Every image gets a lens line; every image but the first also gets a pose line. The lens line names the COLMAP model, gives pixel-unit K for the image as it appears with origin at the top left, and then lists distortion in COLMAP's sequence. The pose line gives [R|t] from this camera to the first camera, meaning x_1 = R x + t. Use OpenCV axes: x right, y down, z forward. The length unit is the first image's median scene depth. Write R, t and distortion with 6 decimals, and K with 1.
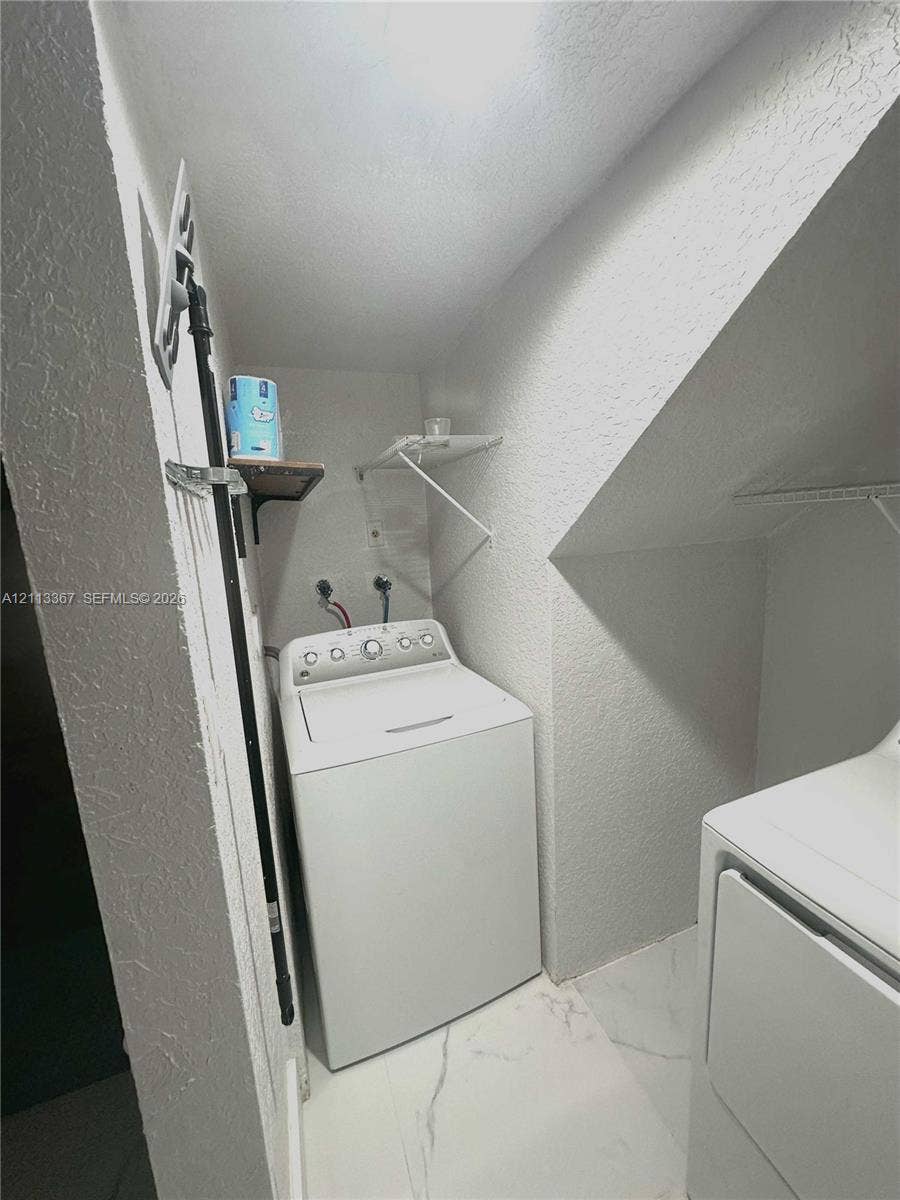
lens RADIAL K [[479.1, 0, 449.3], [0, 479.1, 601.7], [0, 0, 1]] dist [-0.001246, -0.000037]
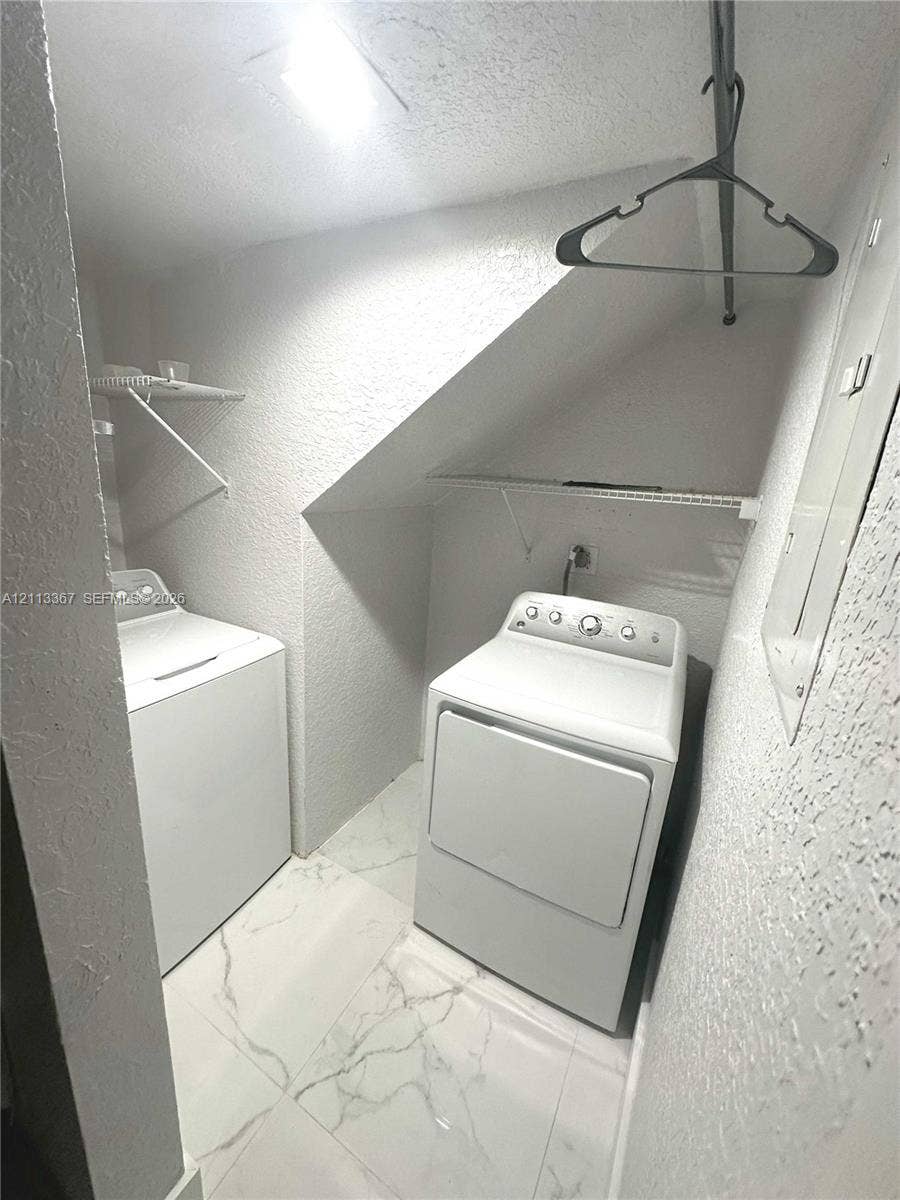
lens RADIAL K [[479.1, 0, 449.3], [0, 479.1, 601.7], [0, 0, 1]] dist [-0.001246, -0.000037]
pose [[0.754841, -0.070786, 0.652077, -0.306731], [0.000218, 0.994186, 0.107672, -0.000818], [-0.655908, -0.081133, 0.750468, -0.153641]]
